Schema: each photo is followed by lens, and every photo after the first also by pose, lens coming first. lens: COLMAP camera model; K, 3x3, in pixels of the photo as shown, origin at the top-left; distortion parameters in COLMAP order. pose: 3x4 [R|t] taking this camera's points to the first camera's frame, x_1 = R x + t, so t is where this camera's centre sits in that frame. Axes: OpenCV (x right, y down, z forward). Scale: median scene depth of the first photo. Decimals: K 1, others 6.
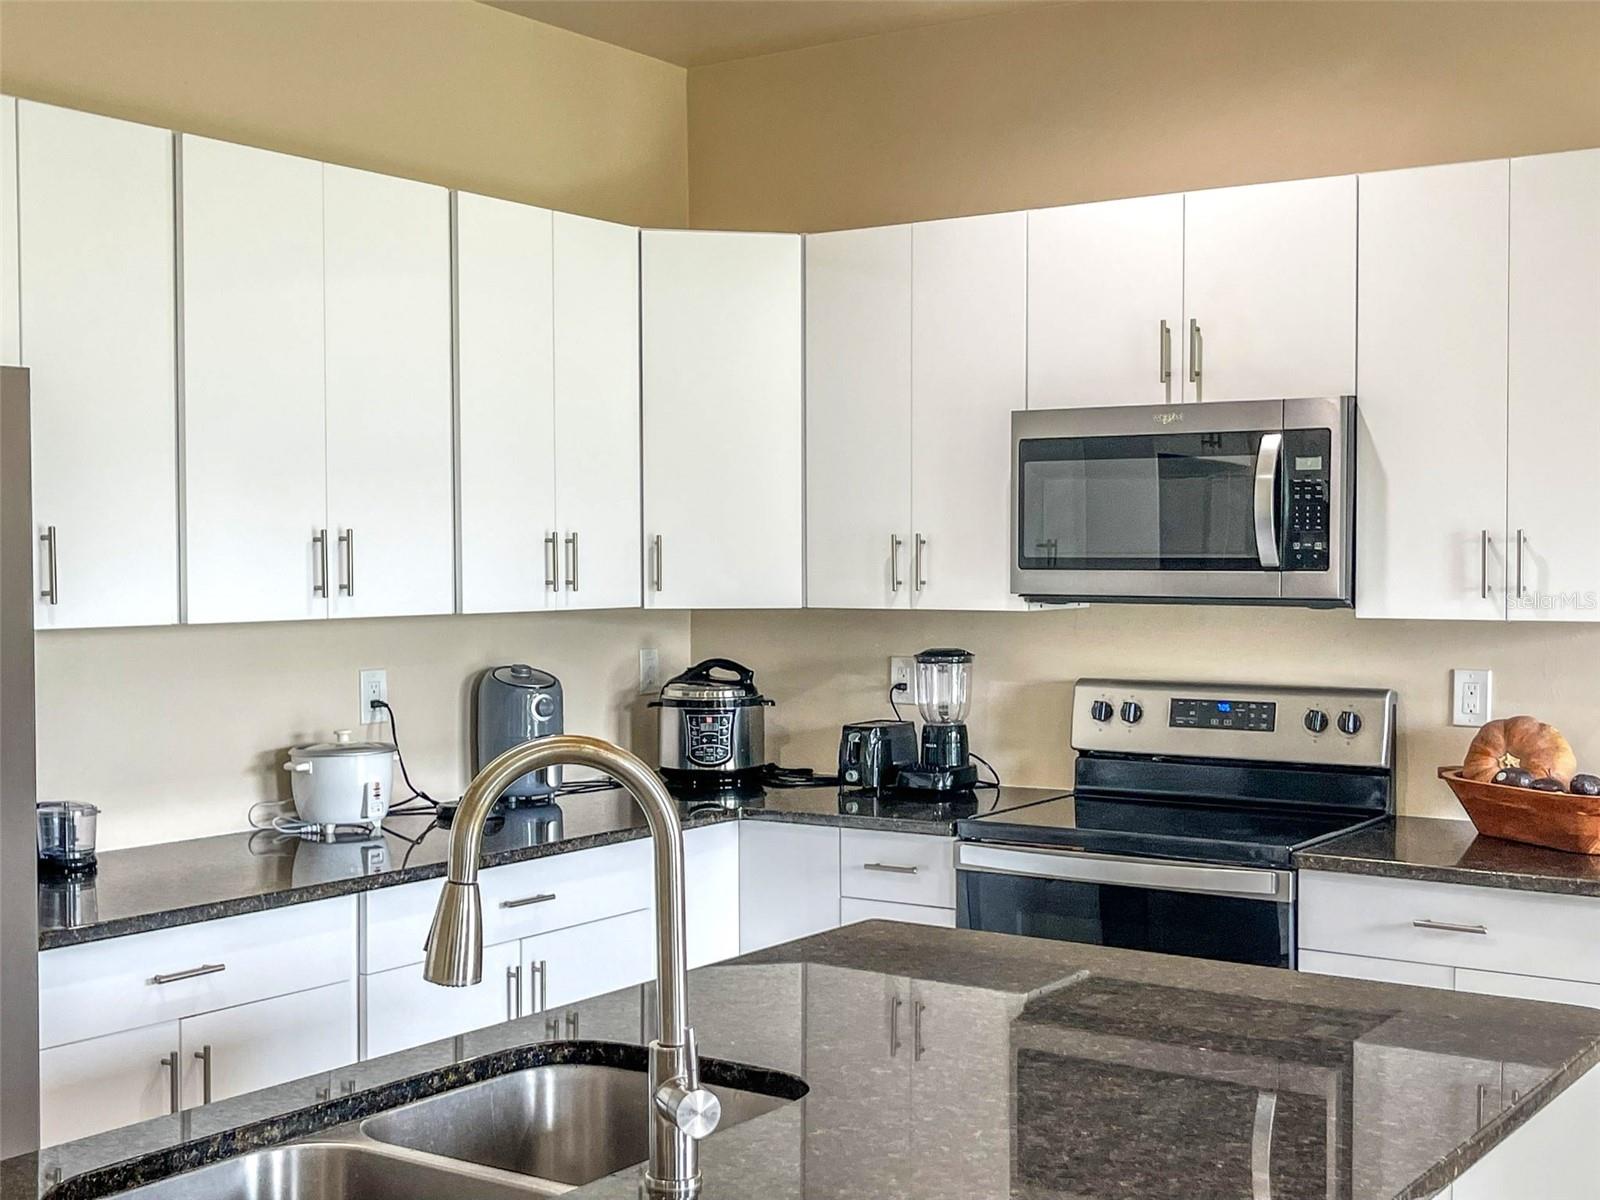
lens RADIAL K [[2042.7, 0, 832.9], [0, 2042.7, 614.0], [0, 0, 1]] dist [0.049234, 0.000000]
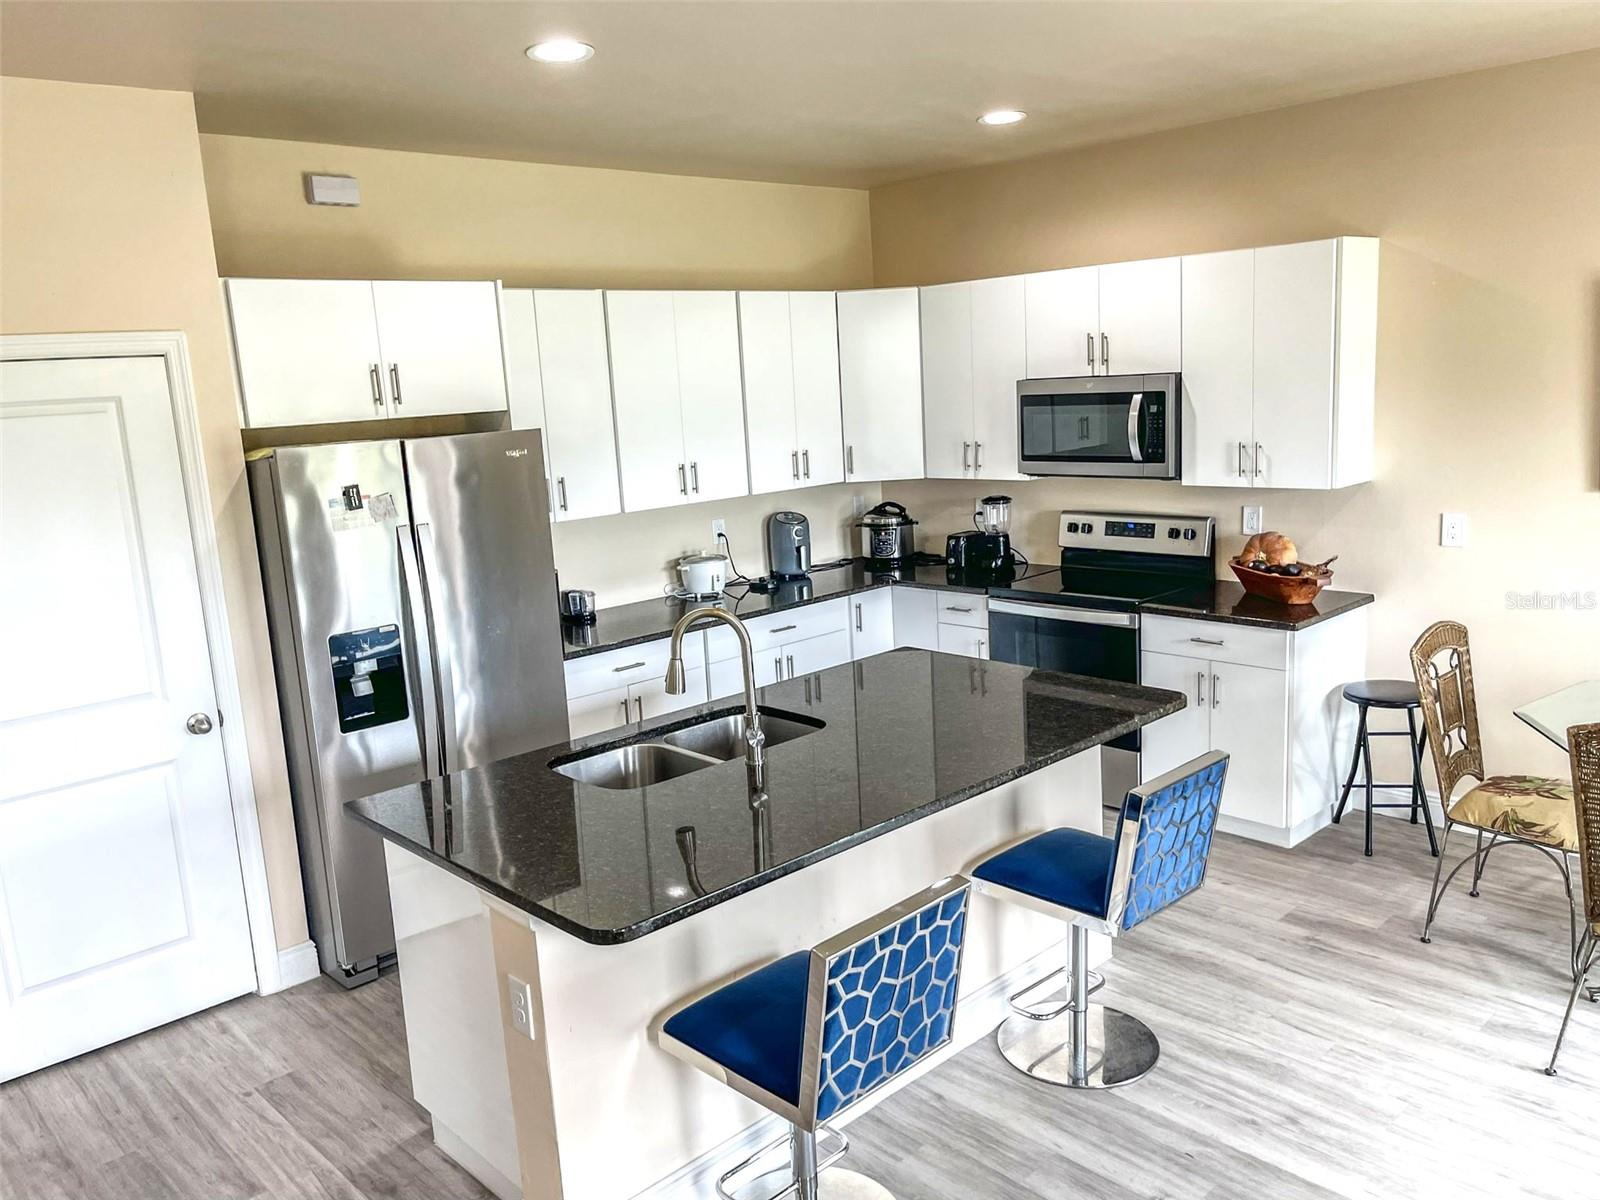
lens RADIAL K [[1237.1, 0, 804.1], [0, 1237.1, 611.5], [0, 0, 1]] dist [0.051999, -0.057358]
pose [[0.974304, -0.010353, -0.224998, 0.159785], [0.047308, 0.986066, 0.159483, -0.082827], [0.220212, -0.166029, 0.961218, -0.249644]]
